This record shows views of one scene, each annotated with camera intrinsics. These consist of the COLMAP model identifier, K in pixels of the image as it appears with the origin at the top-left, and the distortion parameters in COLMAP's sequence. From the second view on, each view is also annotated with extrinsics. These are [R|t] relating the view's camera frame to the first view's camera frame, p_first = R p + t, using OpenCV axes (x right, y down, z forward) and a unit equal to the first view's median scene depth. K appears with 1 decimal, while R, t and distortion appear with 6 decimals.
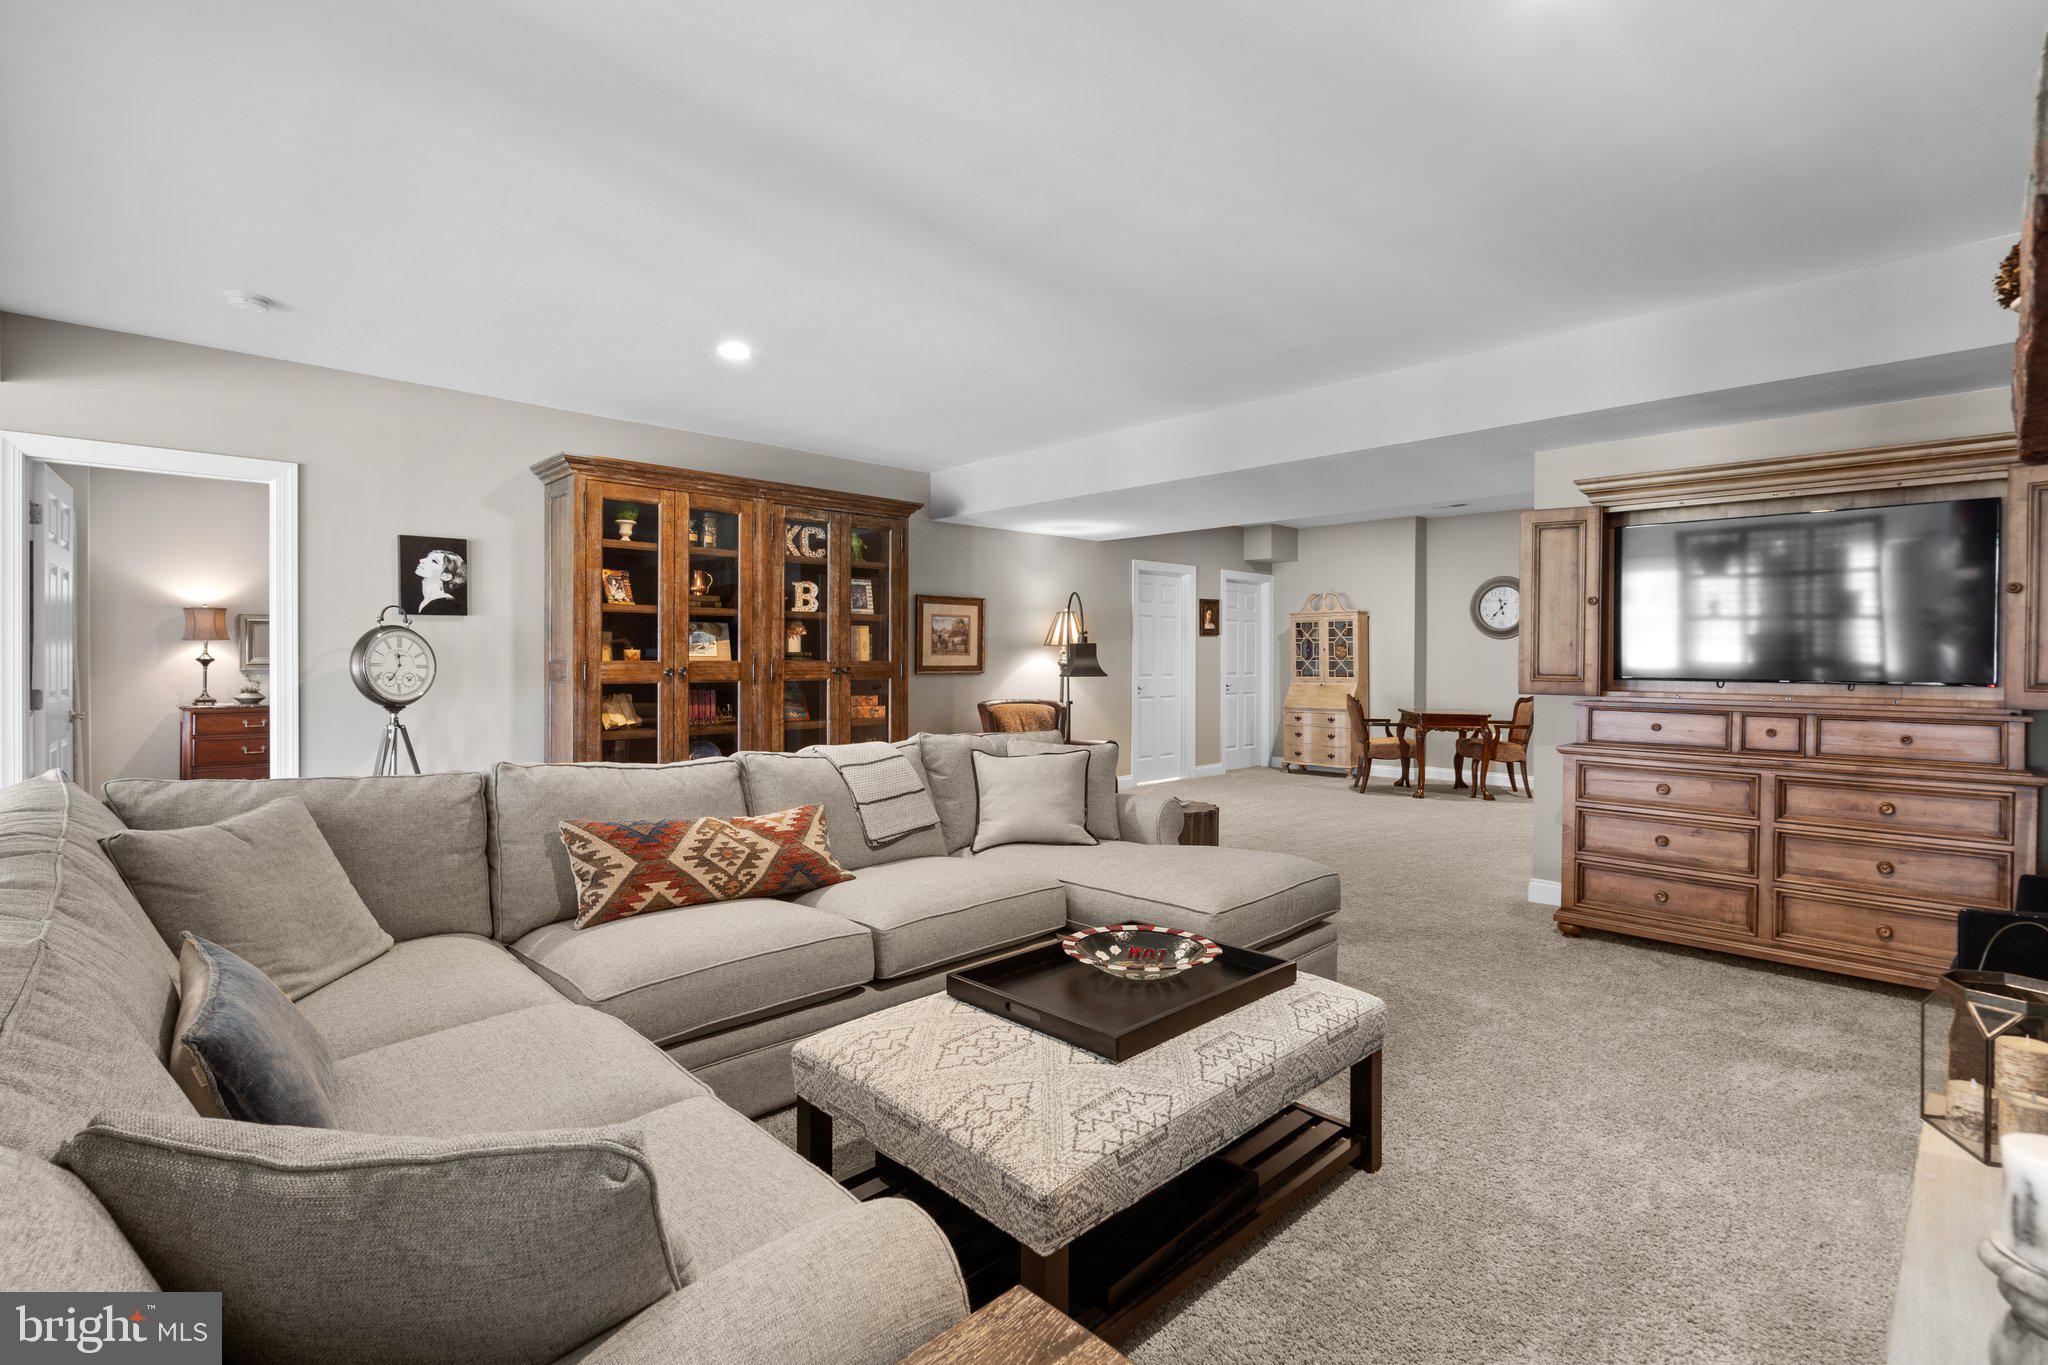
lens RADIAL K [[959.0, 0, 1022.5], [0, 959.0, 671.1], [0, 0, 1]] dist [-0.001700, 0.001832]
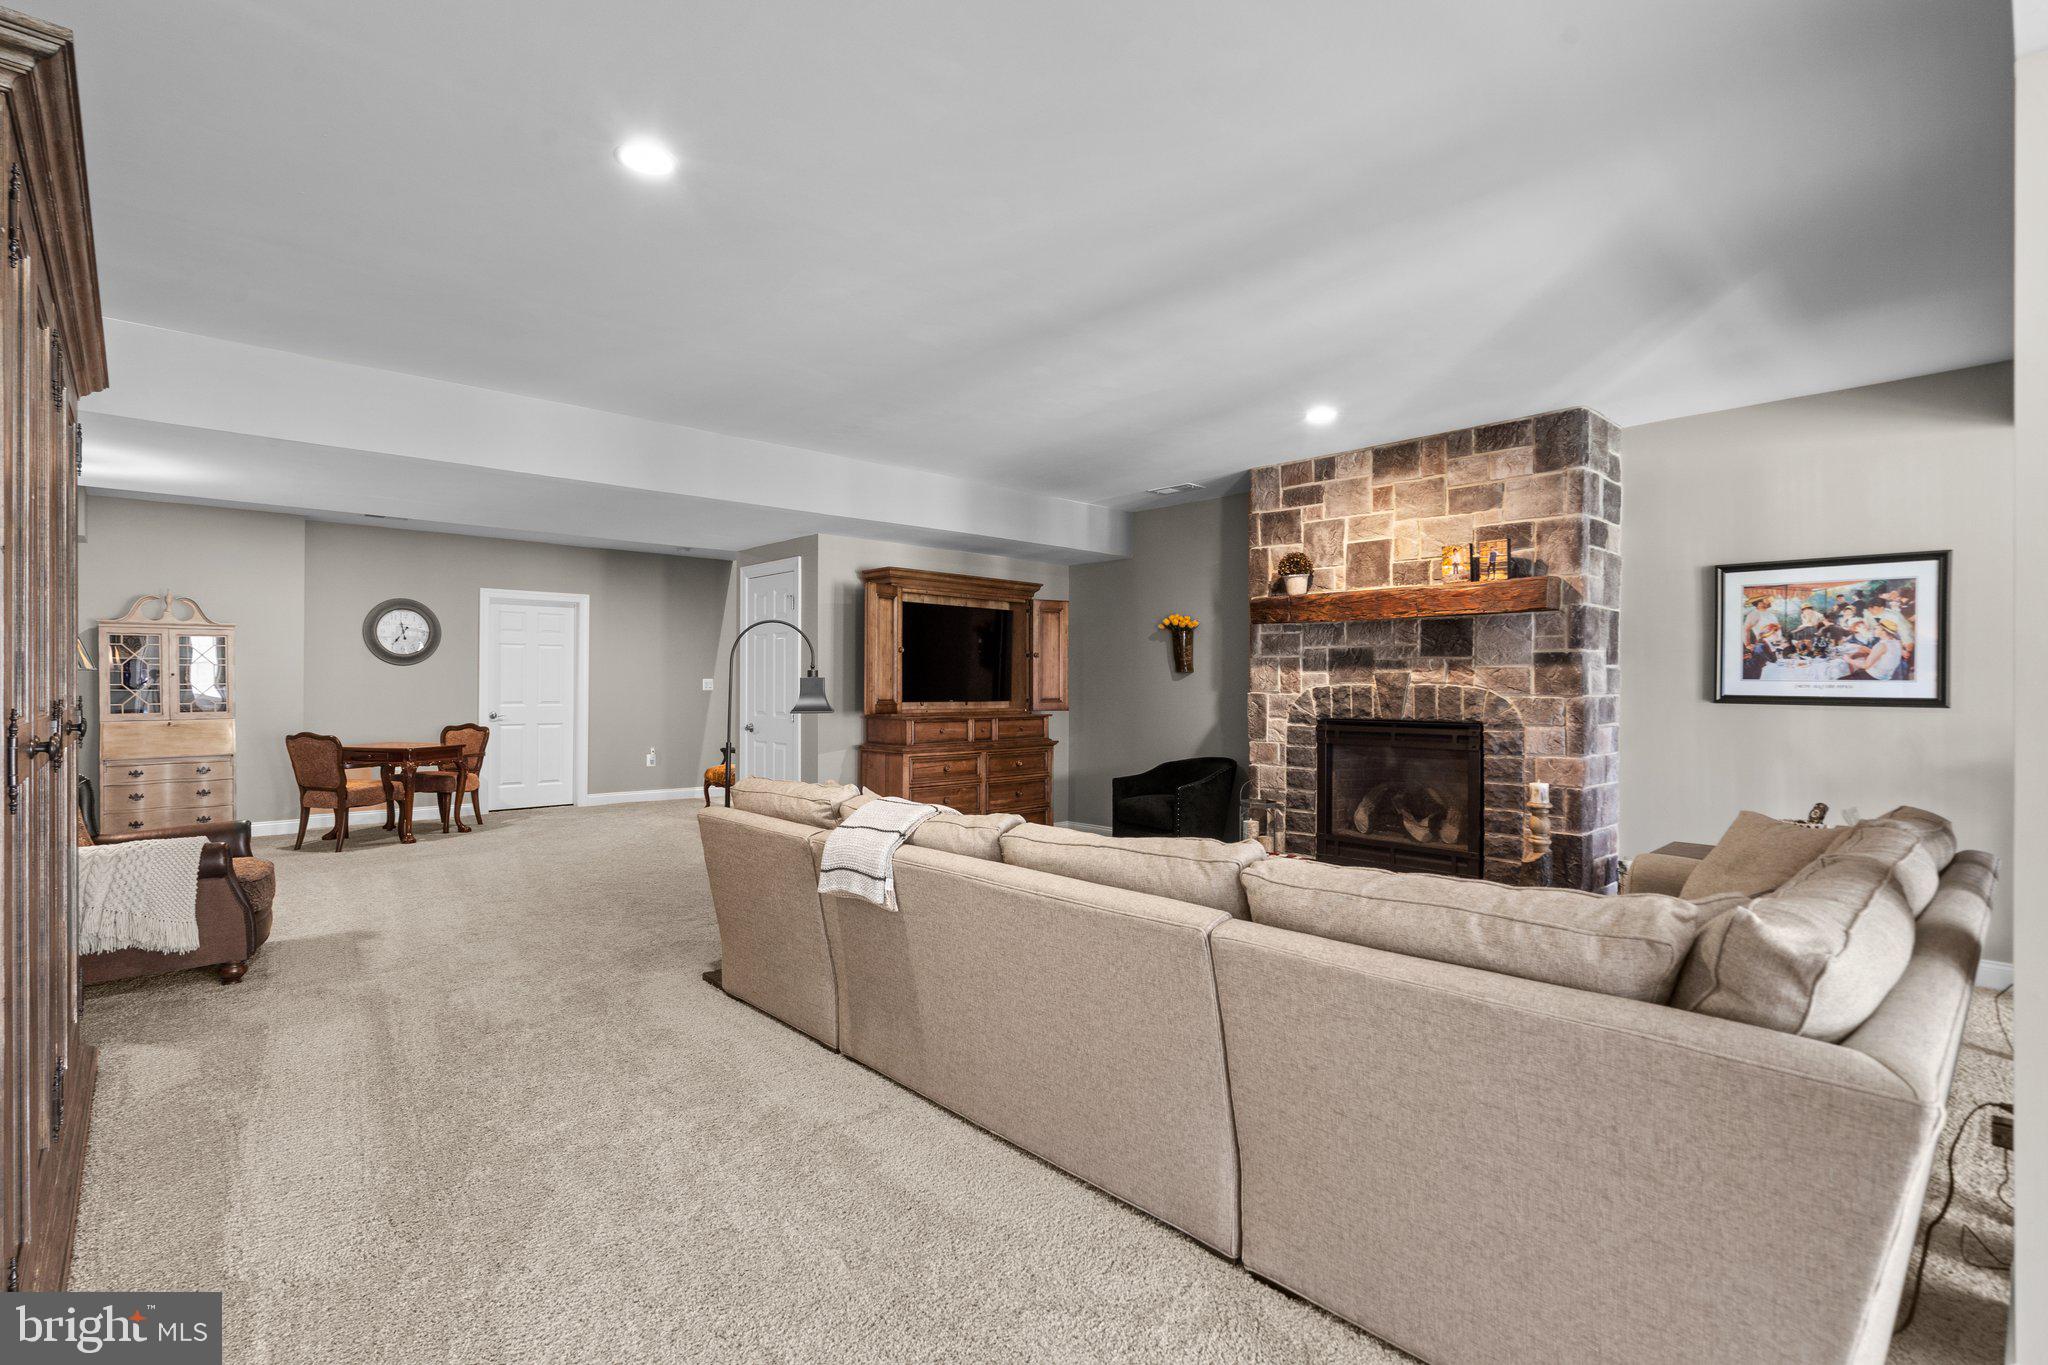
lens RADIAL K [[959.0, 0, 1028.3], [0, 959.0, 686.0], [0, 0, 1]] dist [-0.001700, 0.001832]
pose [[0.028940, -0.005223, 0.999568, -0.425973], [0.012171, 0.999914, 0.004872, -0.010492], [-0.999507, 0.012025, 0.029001, 0.363218]]
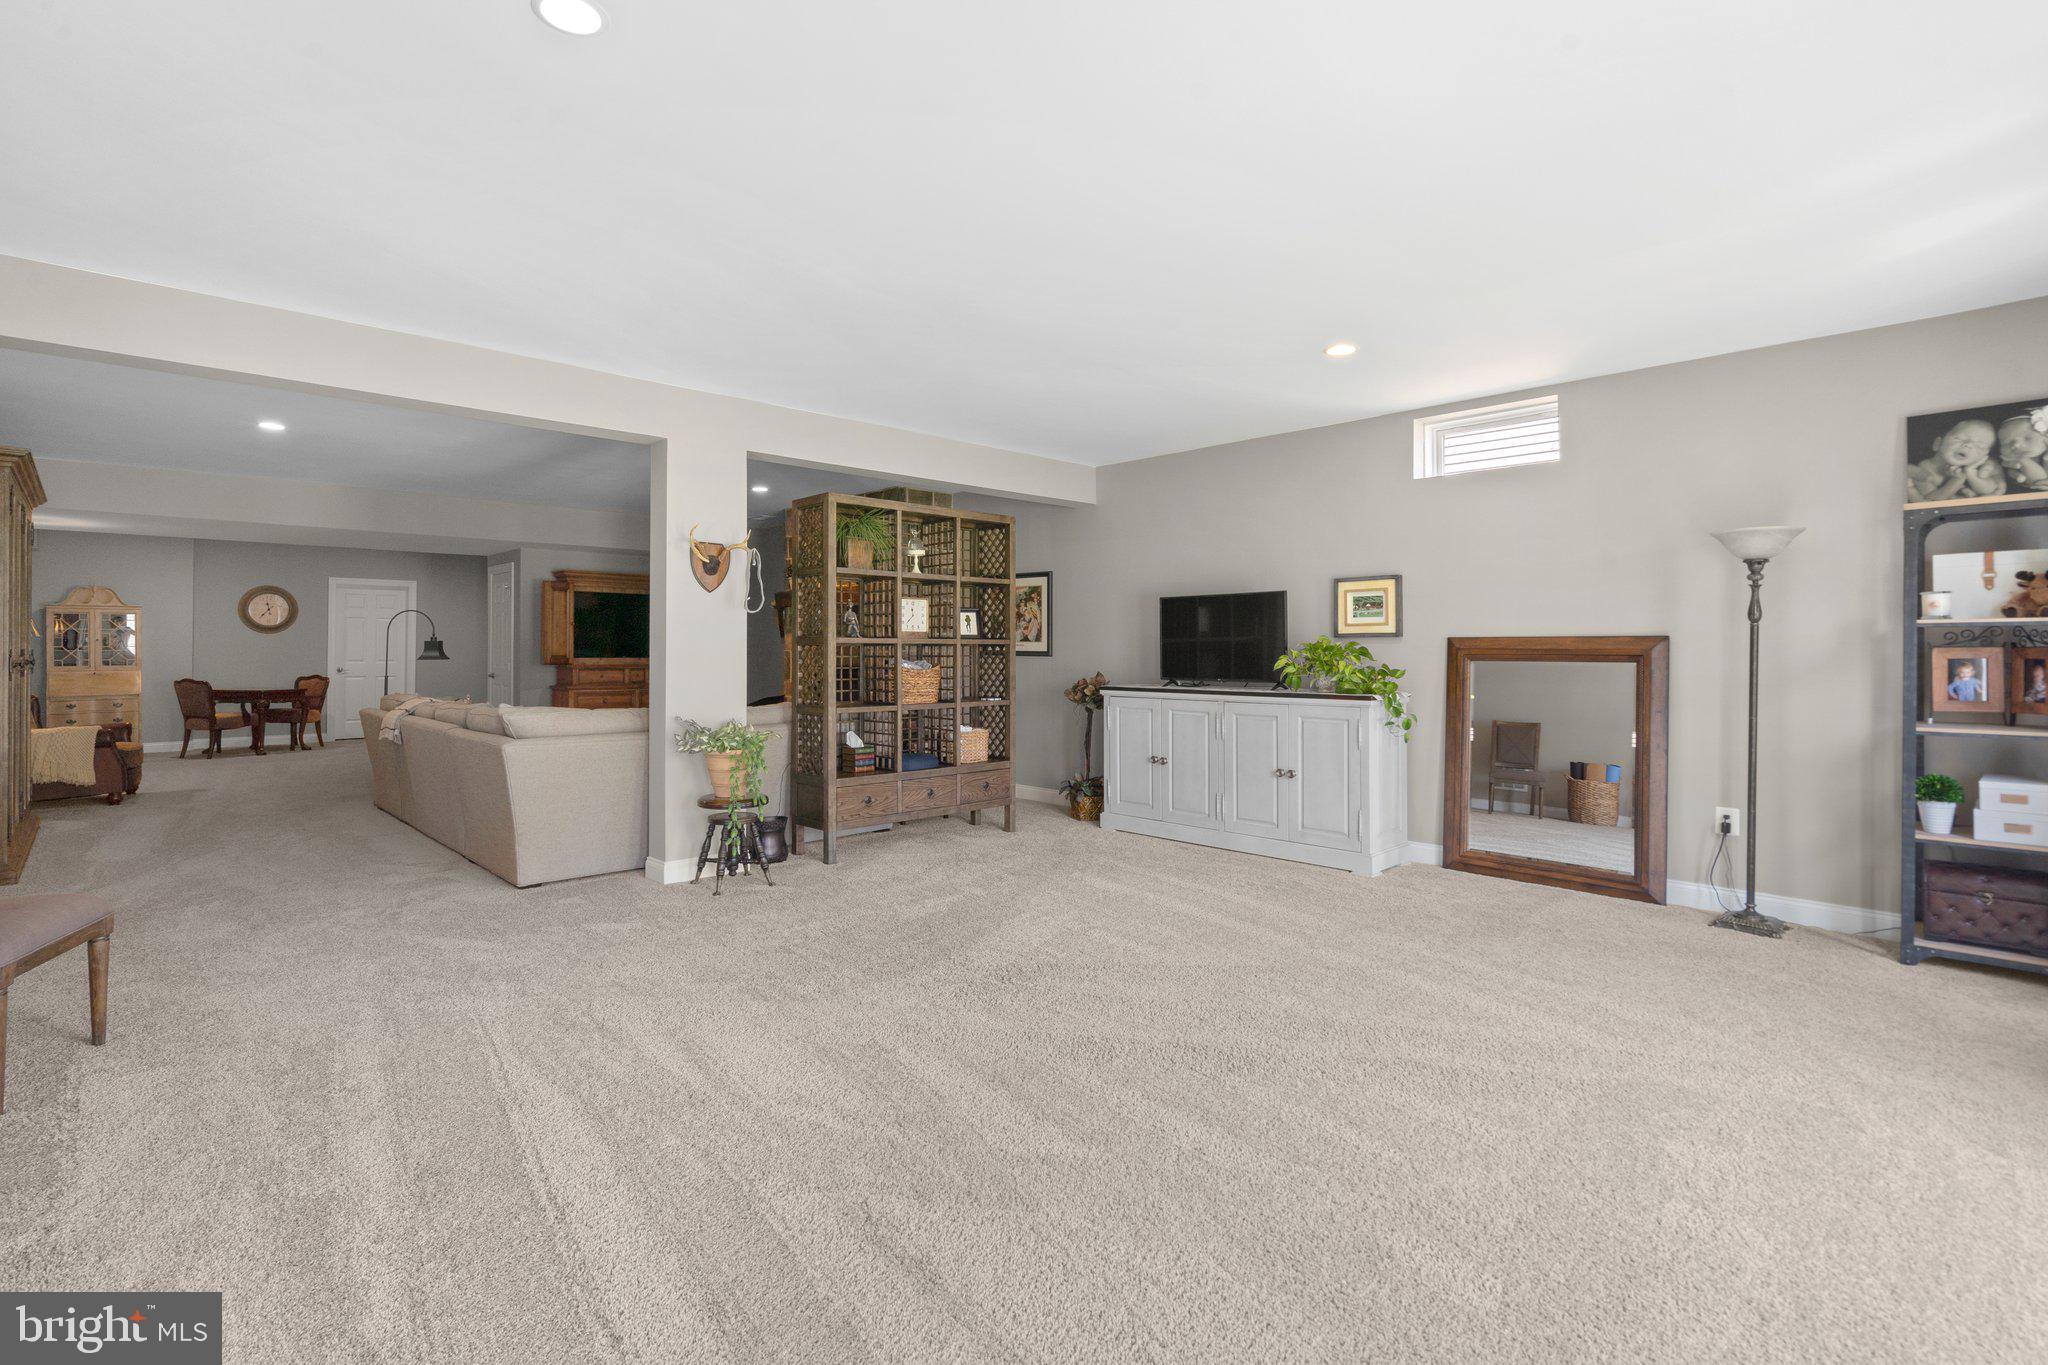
lens RADIAL K [[959.0, 0, 1003.7], [0, 959.0, 646.2], [0, 0, 1]] dist [-0.001700, 0.001832]
pose [[0.018699, 0.000724, 0.999825, -0.797898], [0.013231, 0.999912, -0.000971, -0.001517], [-0.999738, 0.013247, 0.018688, -0.029015]]
